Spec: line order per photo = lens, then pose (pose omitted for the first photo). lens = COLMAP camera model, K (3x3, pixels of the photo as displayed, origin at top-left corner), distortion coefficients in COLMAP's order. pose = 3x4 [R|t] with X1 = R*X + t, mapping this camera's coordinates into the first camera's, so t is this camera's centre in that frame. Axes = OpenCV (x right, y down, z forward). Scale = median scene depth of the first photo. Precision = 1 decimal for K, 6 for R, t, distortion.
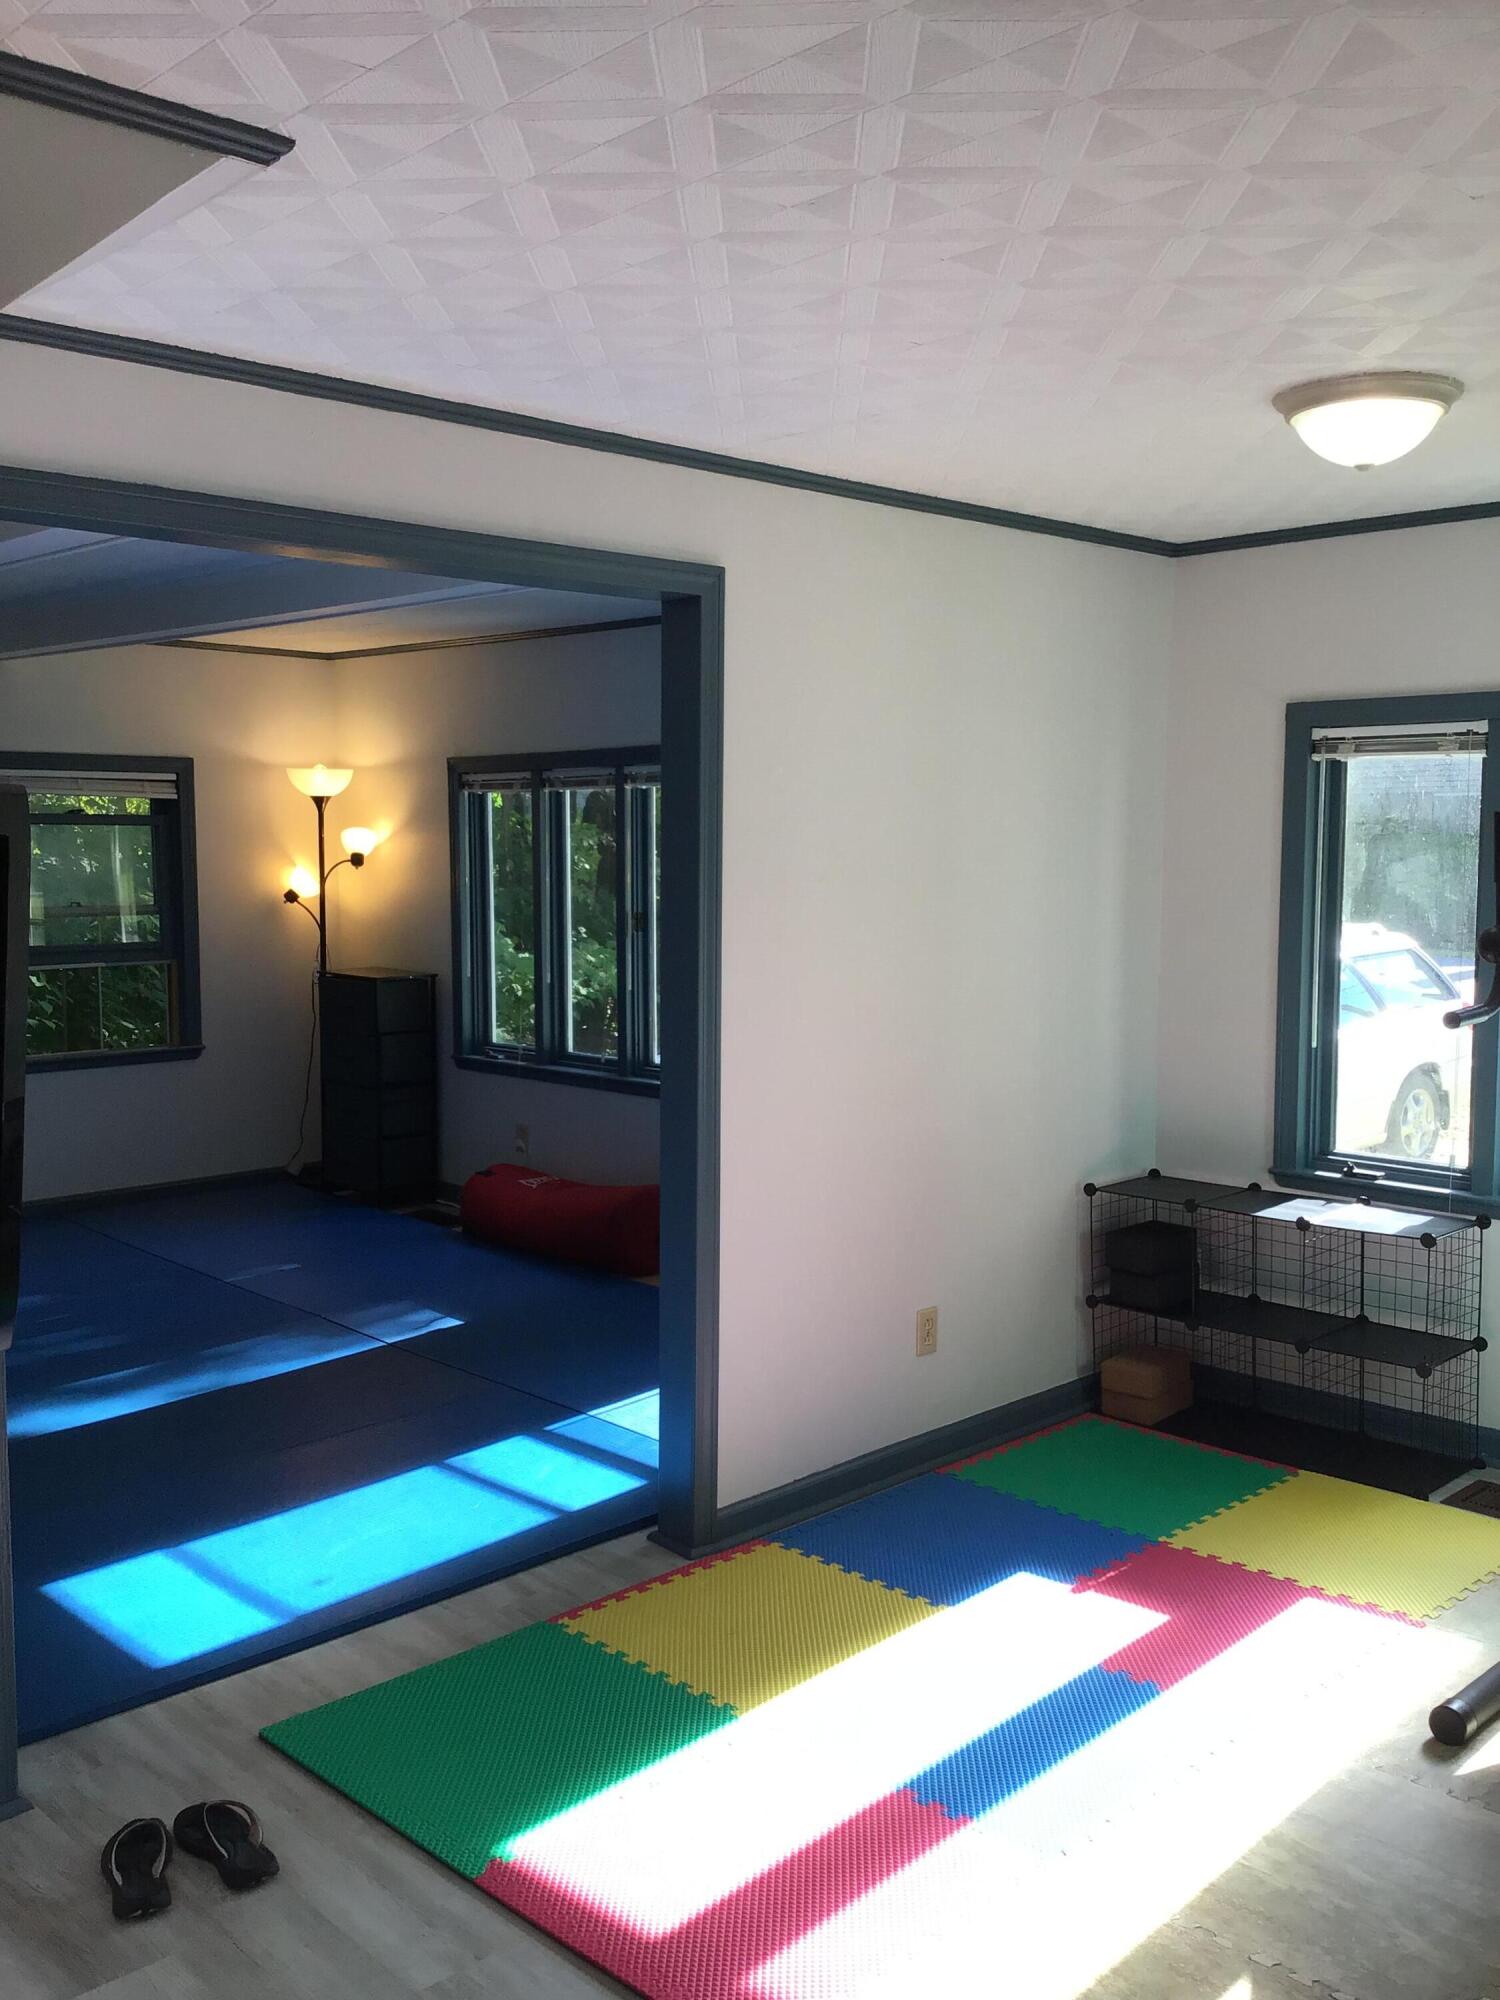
lens RADIAL K [[1784.7, 0, 730.6], [0, 1784.7, 999.7], [0, 0, 1]] dist [0.146215, -0.286730]
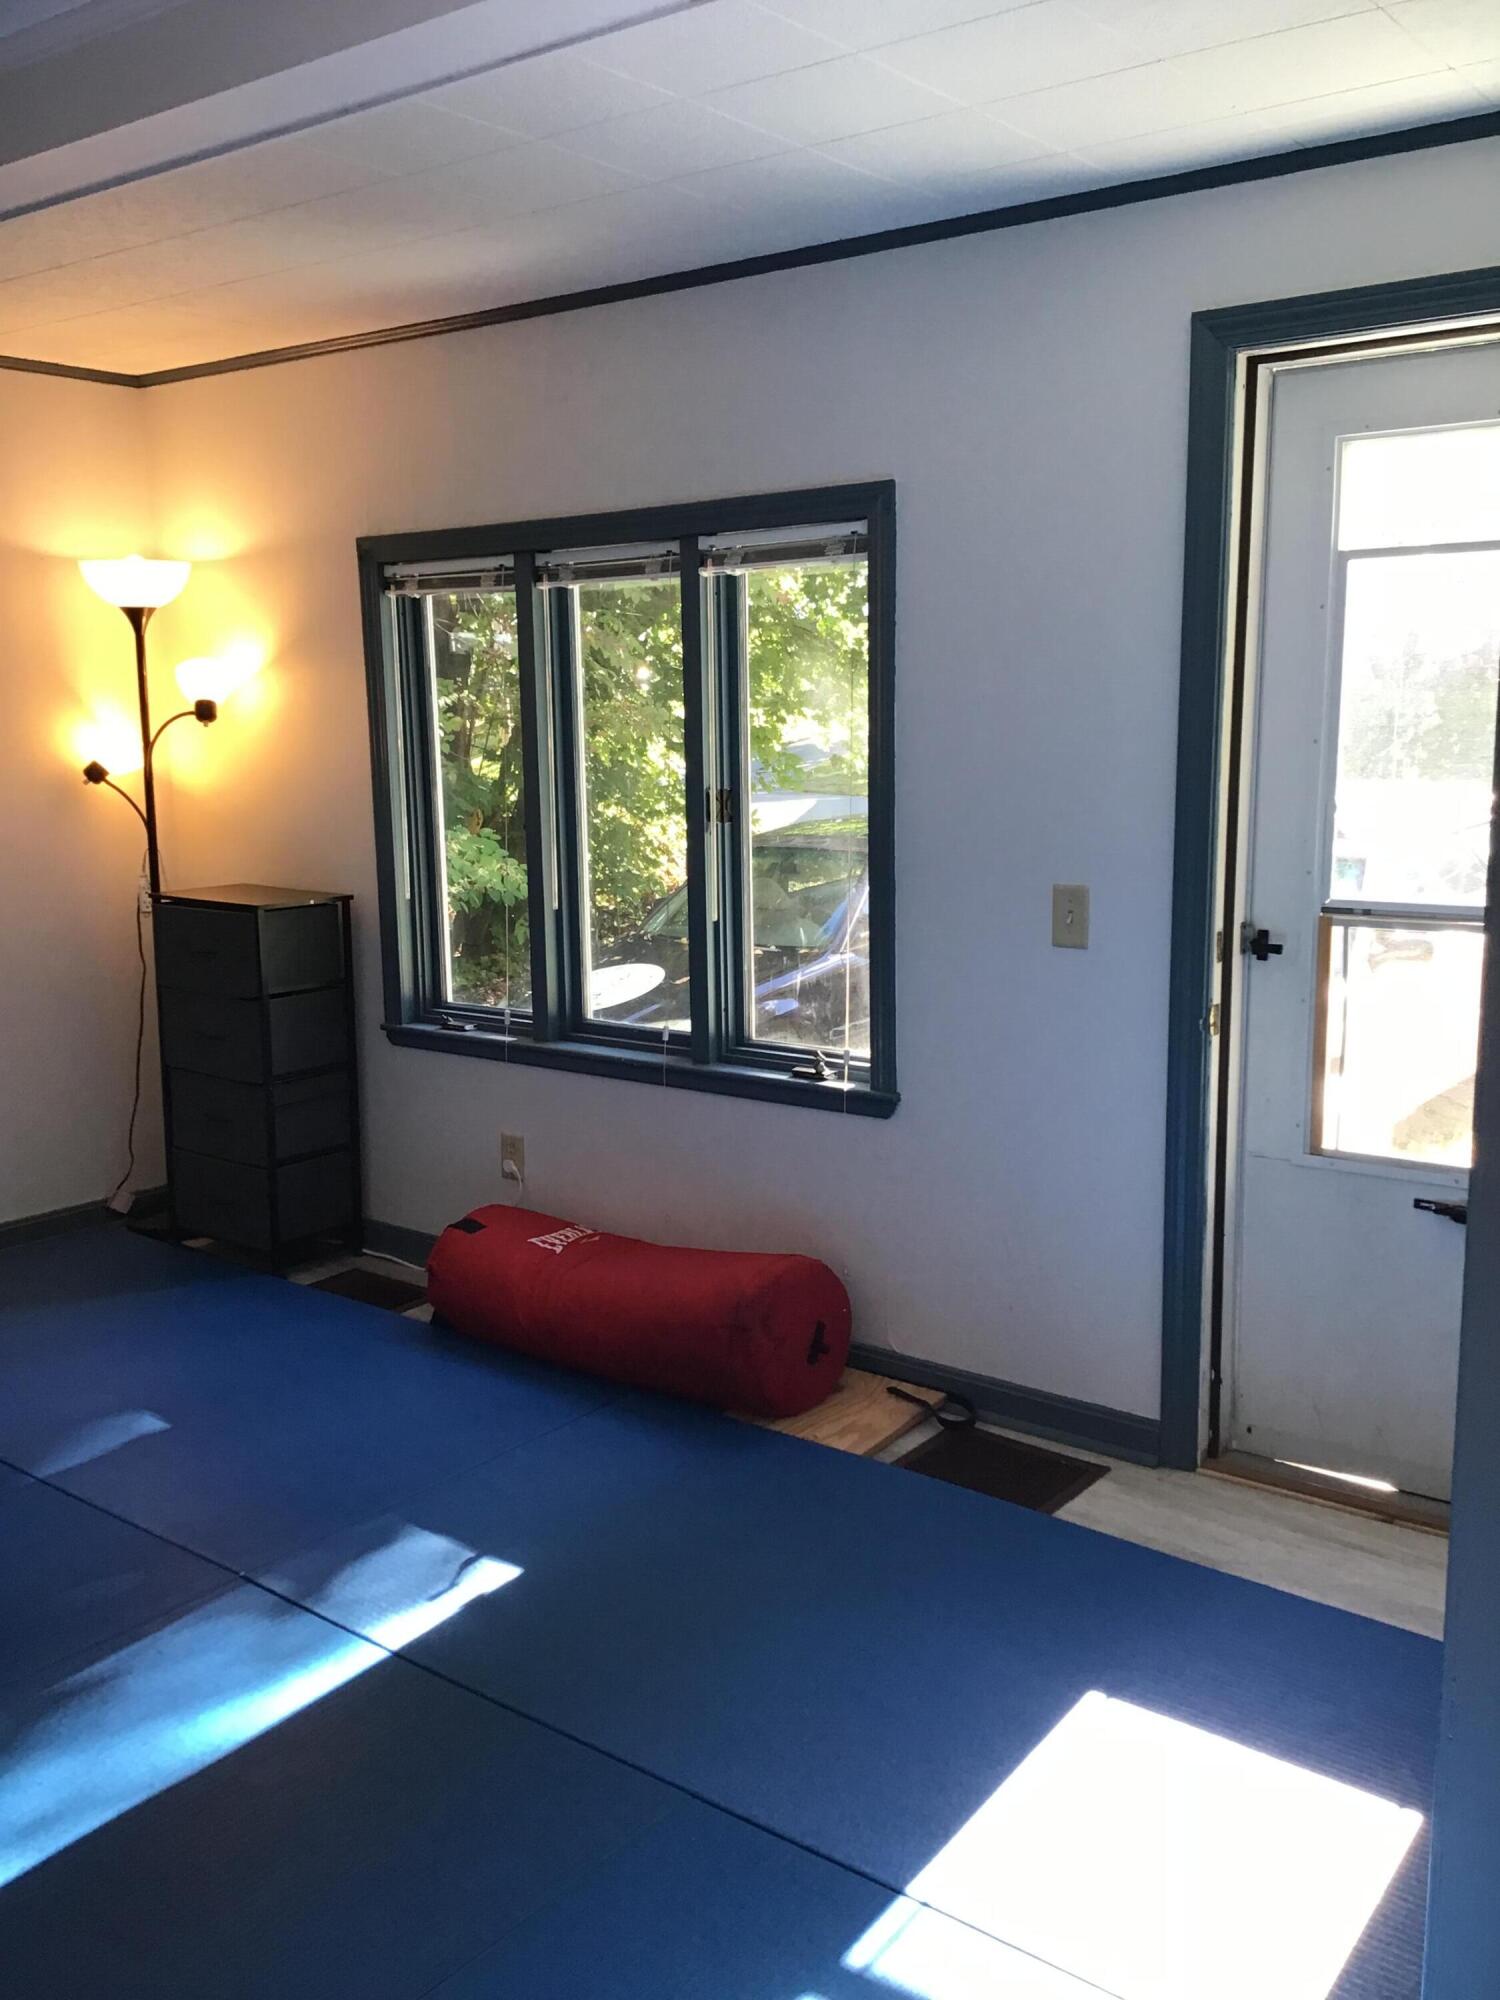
lens RADIAL K [[1745.8, 0, 750.4], [0, 1745.8, 981.4], [0, 0, 1]] dist [0.064227, -0.000131]
pose [[0.988382, -0.042171, 0.146025, -0.180039], [0.031444, 0.996687, 0.075002, -0.039662], [-0.148704, -0.069539, 0.986434, 0.583014]]
